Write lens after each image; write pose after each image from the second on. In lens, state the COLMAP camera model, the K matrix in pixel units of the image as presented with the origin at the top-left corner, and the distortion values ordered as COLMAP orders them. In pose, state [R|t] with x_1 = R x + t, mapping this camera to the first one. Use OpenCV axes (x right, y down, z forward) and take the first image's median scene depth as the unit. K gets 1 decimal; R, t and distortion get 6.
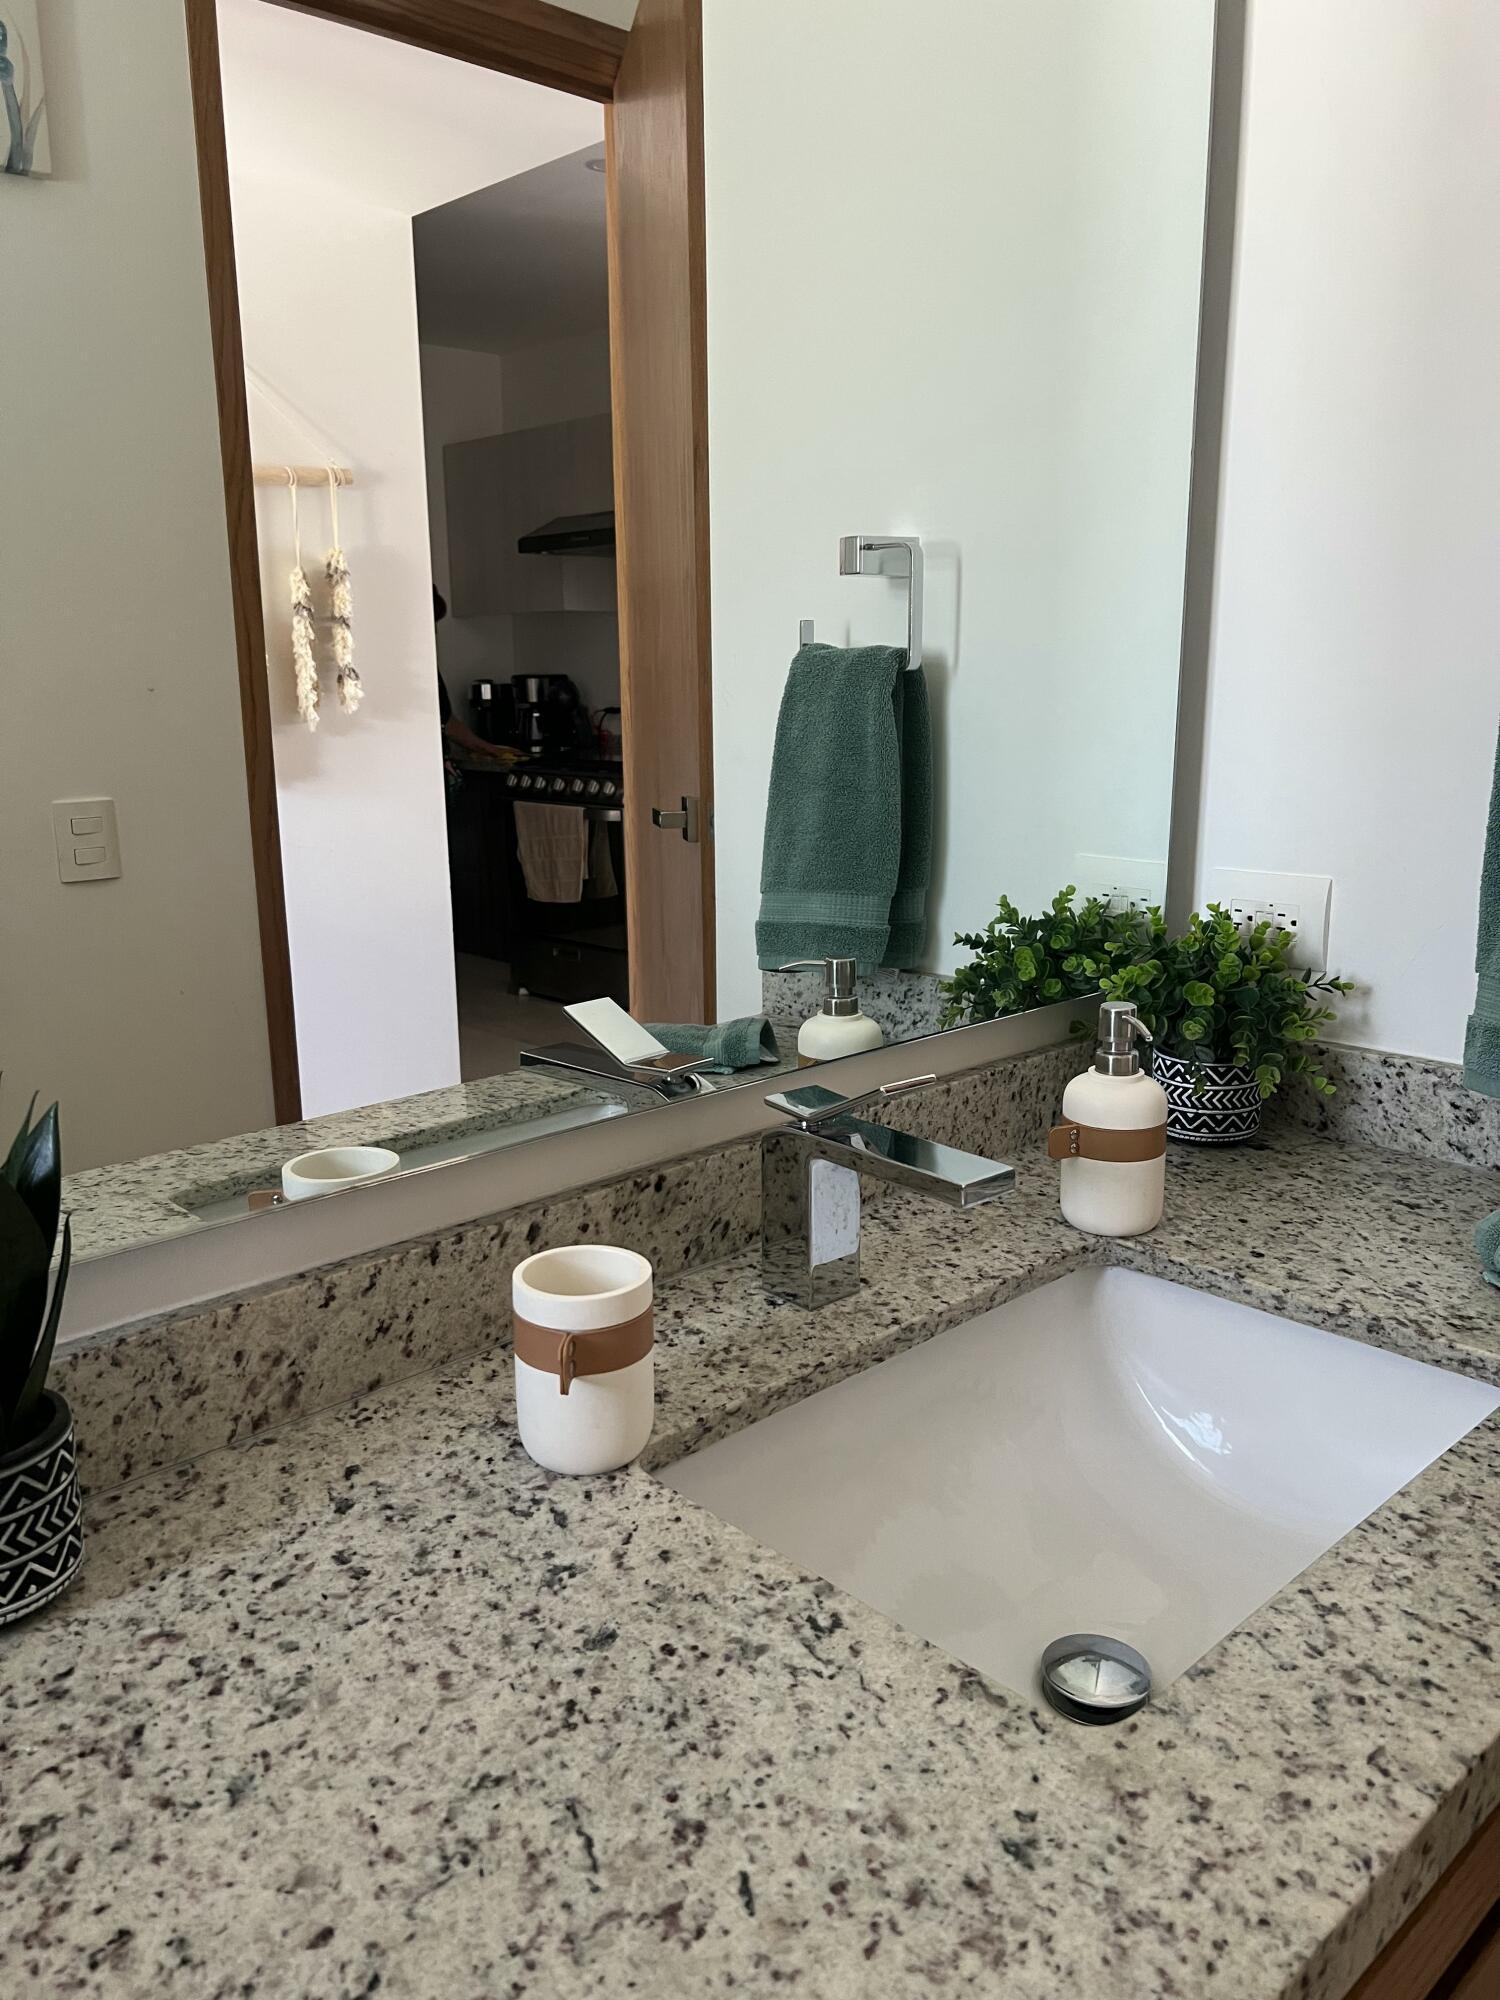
lens RADIAL K [[1512.8, 0, 745.6], [0, 1512.8, 1012.0], [0, 0, 1]] dist [0.085187, -0.111085]
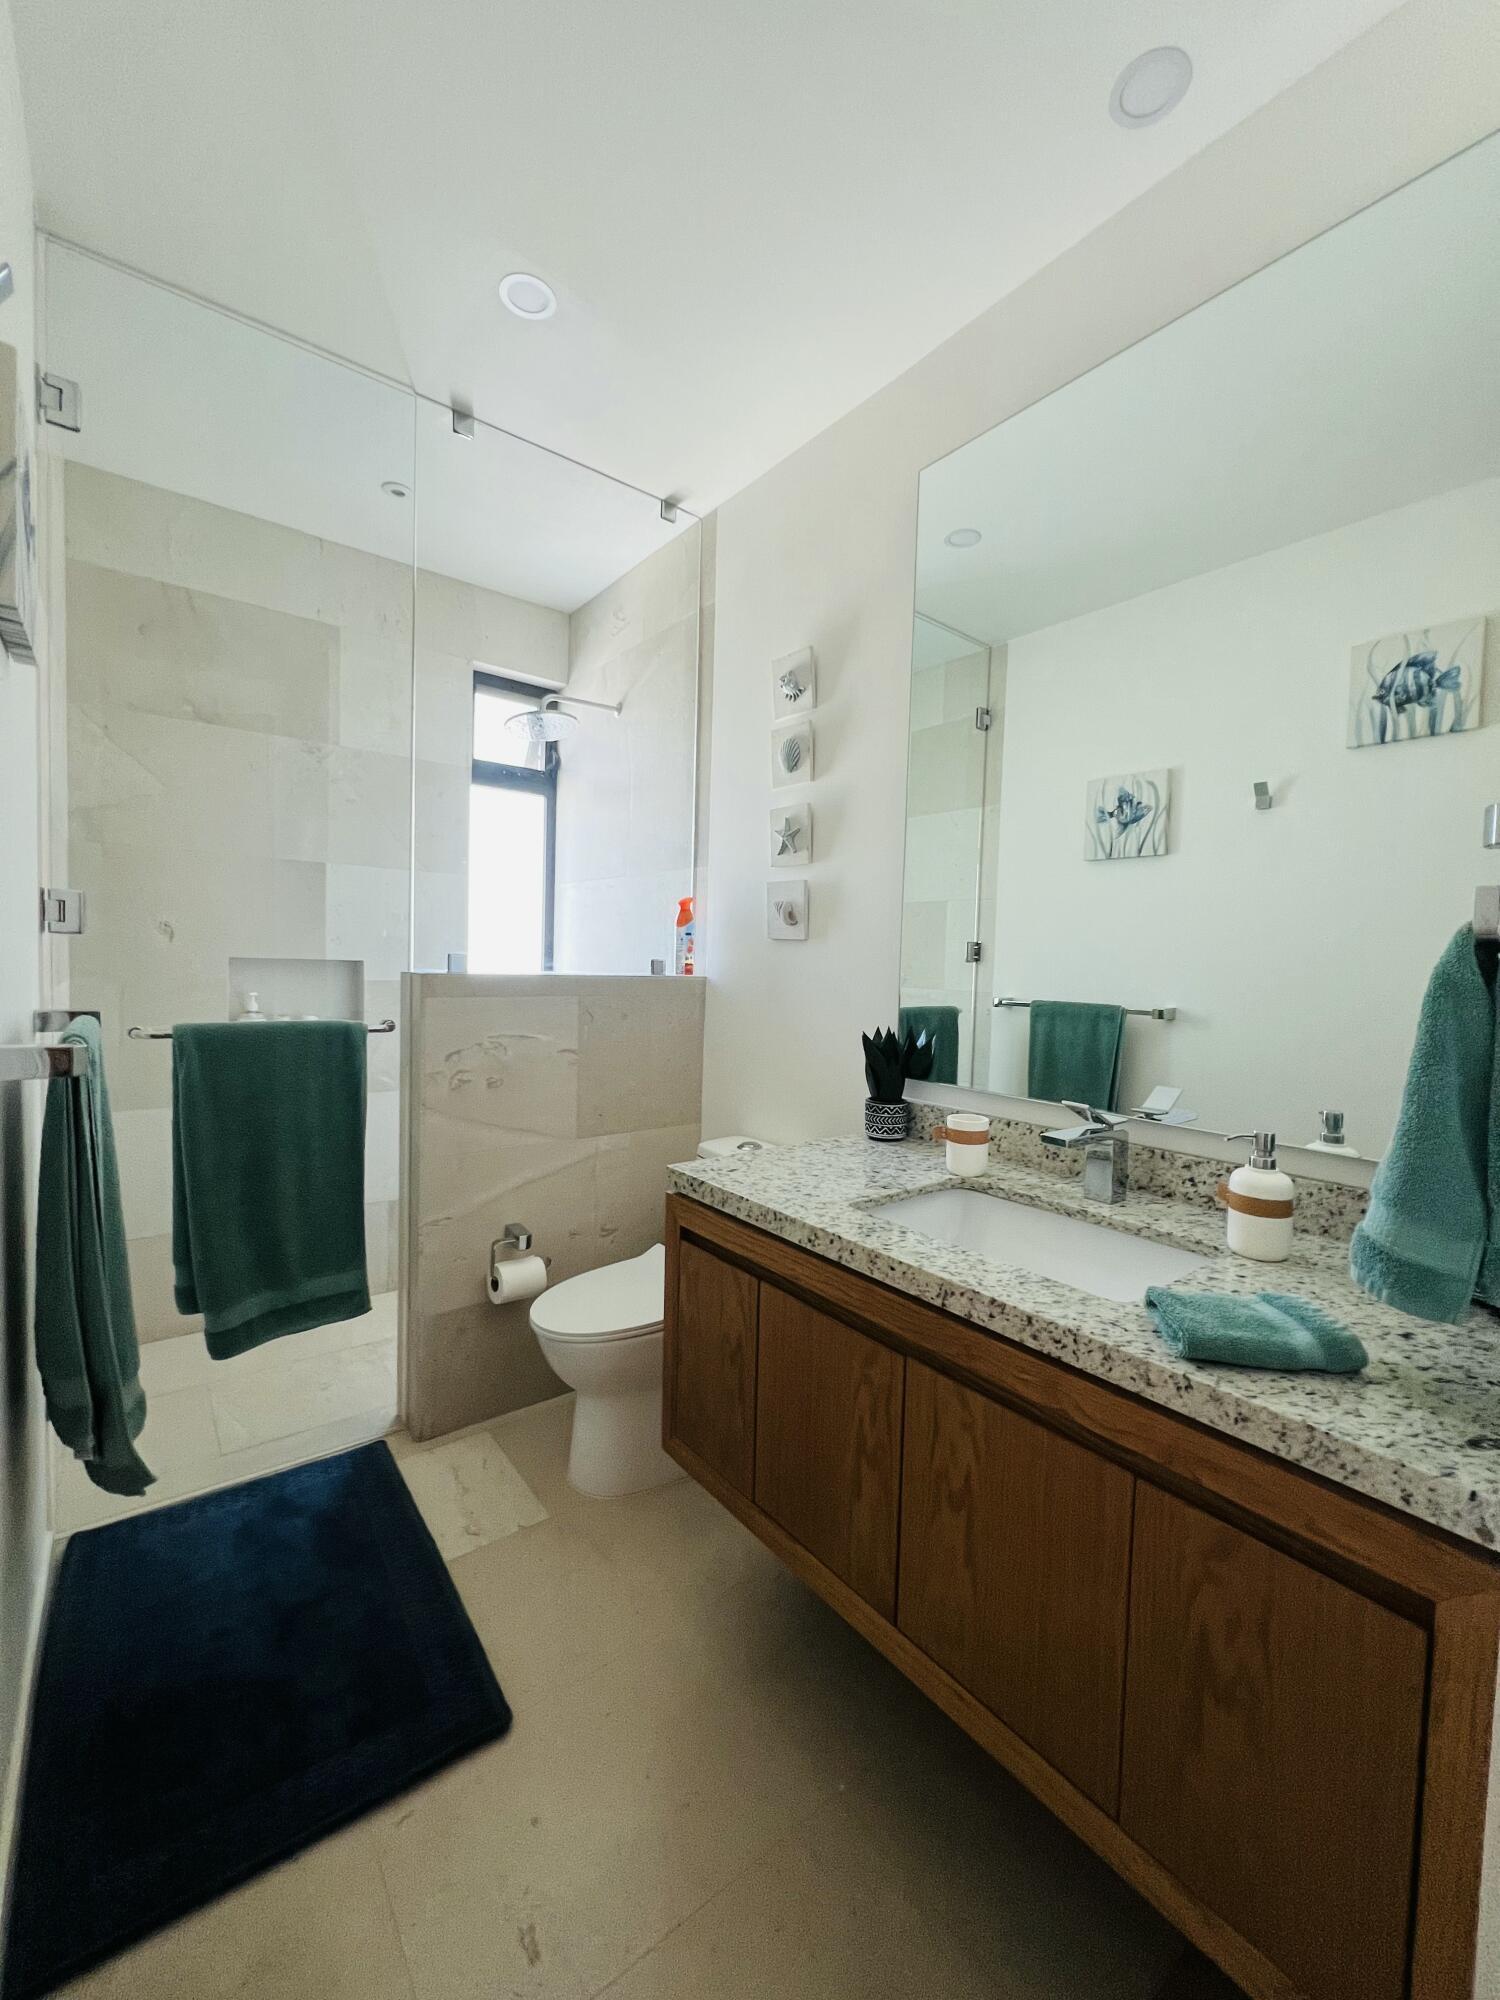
lens RADIAL K [[800.6, 0, 753.0], [0, 800.6, 994.0], [0, 0, 1]] dist [0.000303, 0.000263]
pose [[-0.090931, 0.053005, -0.994446, 1.226649], [-0.246260, 0.966373, 0.074027, -0.082700], [0.964929, 0.251624, -0.074820, 0.419049]]
